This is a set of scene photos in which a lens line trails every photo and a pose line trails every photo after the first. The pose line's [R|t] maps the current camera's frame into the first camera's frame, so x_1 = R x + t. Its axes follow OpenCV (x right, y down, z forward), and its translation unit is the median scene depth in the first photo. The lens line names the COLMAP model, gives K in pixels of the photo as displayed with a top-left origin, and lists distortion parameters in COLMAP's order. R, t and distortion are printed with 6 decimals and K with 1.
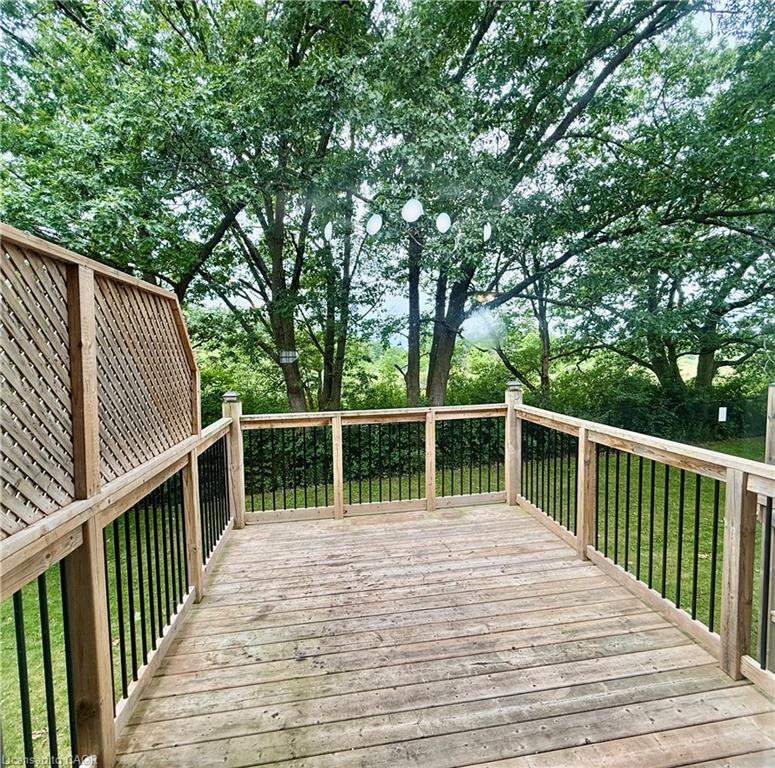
lens RADIAL K [[409.9, 0, 390.0], [0, 409.9, 383.5], [0, 0, 1]] dist [0.001175, 0.001646]
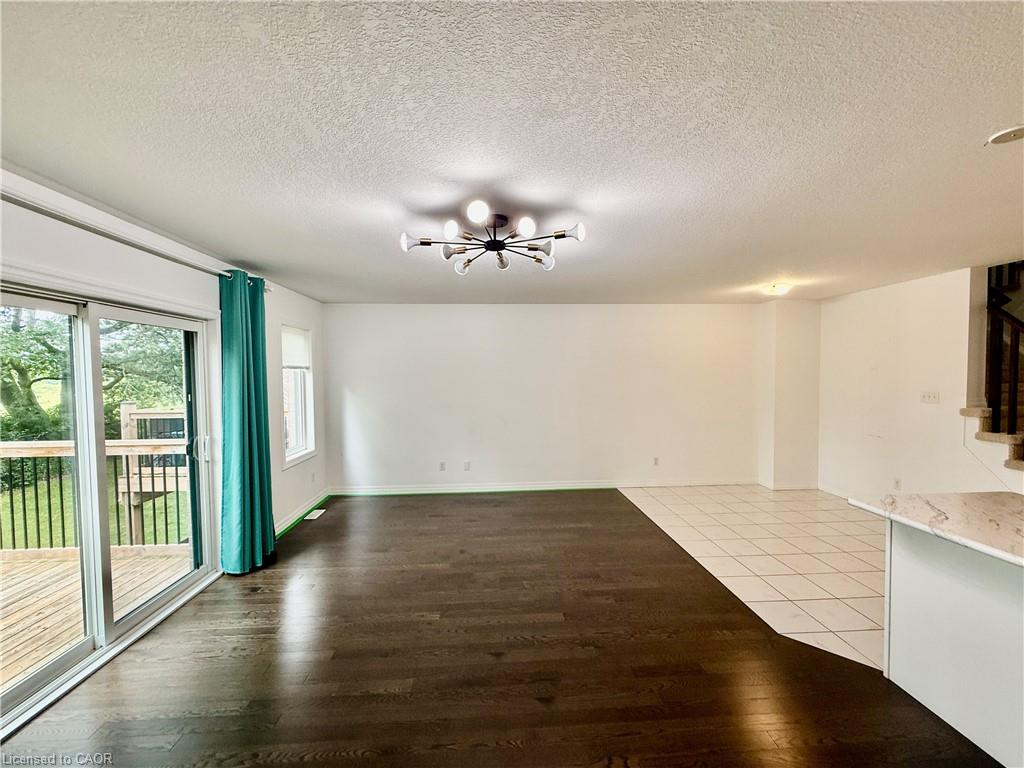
lens RADIAL K [[408.4, 0, 508.6], [0, 408.4, 387.5], [0, 0, 1]] dist [-0.000418, -0.000334]
pose [[0.097081, -0.023860, 0.994990, -0.079194], [0.074038, 0.997116, 0.016687, 0.007881], [-0.992519, 0.072048, 0.098568, -0.110621]]
